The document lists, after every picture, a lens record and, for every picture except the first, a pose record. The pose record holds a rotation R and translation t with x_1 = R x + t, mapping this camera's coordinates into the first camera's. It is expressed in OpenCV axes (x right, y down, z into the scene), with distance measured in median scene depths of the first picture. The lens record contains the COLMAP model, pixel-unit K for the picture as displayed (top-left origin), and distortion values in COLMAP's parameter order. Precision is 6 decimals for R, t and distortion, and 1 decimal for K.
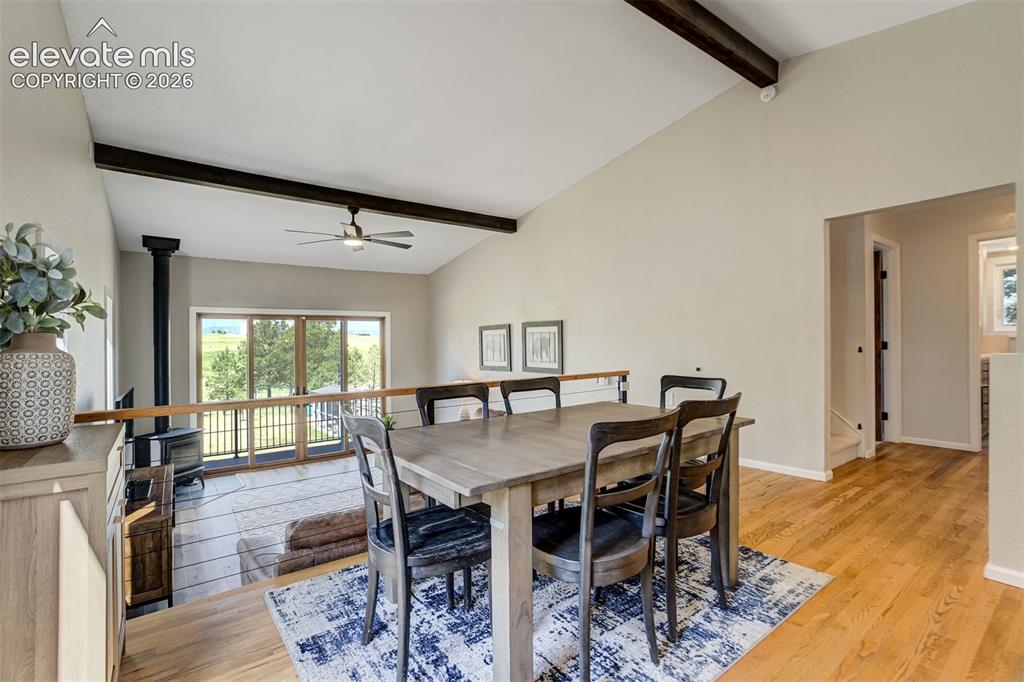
lens RADIAL K [[473.9, 0, 502.6], [0, 473.9, 335.1], [0, 0, 1]] dist [-0.024731, 0.005340]
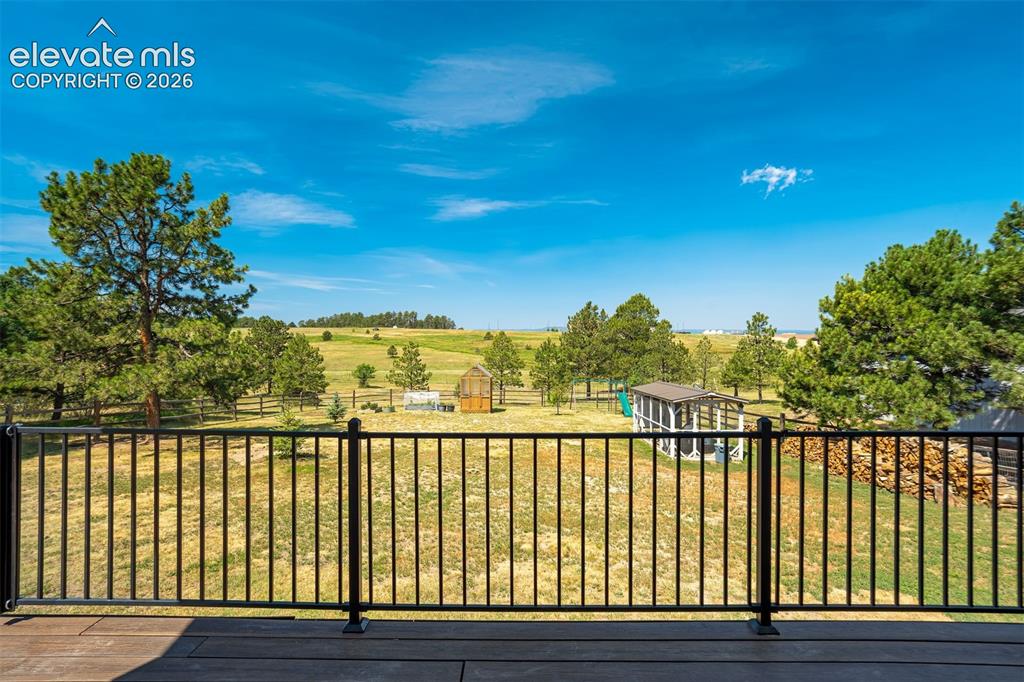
lens RADIAL K [[473.9, 0, 506.3], [0, 473.9, 341.8], [0, 0, 1]] dist [-0.024731, 0.005340]
pose [[0.799576, 0.014136, -0.600398, -0.413513], [-0.004649, 0.999839, 0.017349, 0.115658], [0.600547, -0.011081, 0.799513, 1.016024]]
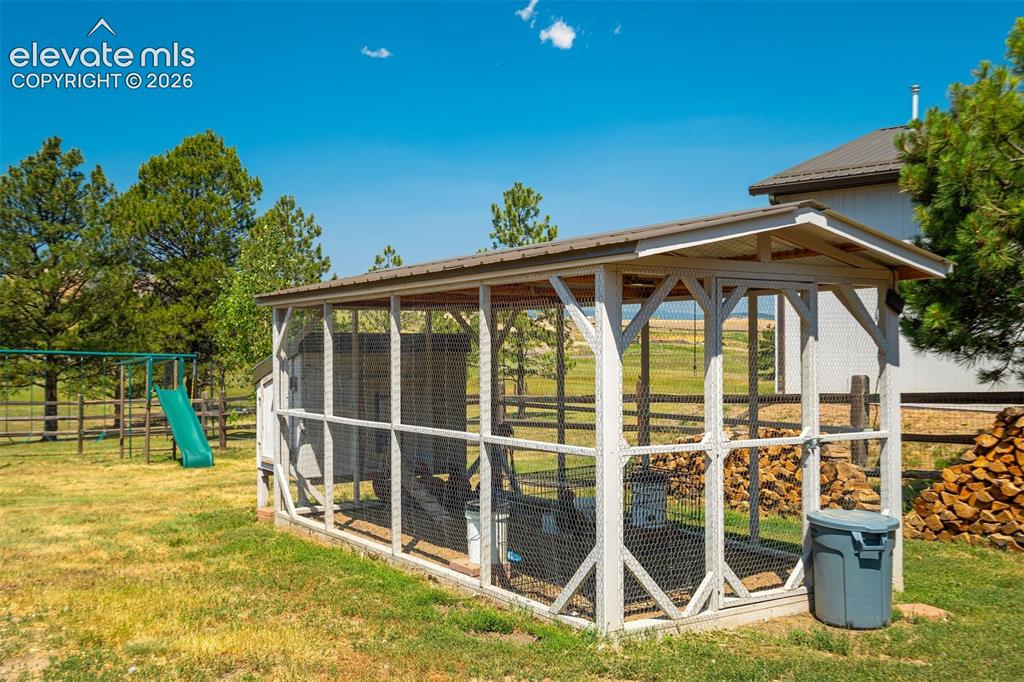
lens RADIAL K [[1015.4, 0, 501.6], [0, 1015.4, 318.8], [0, 0, 1]] dist [0.057146, 0.000000]
pose [[0.997976, 0.012822, -0.062289, -1.173033], [-0.012598, 0.999913, 0.003992, 0.471927], [0.062335, -0.003199, 0.998050, 2.553065]]
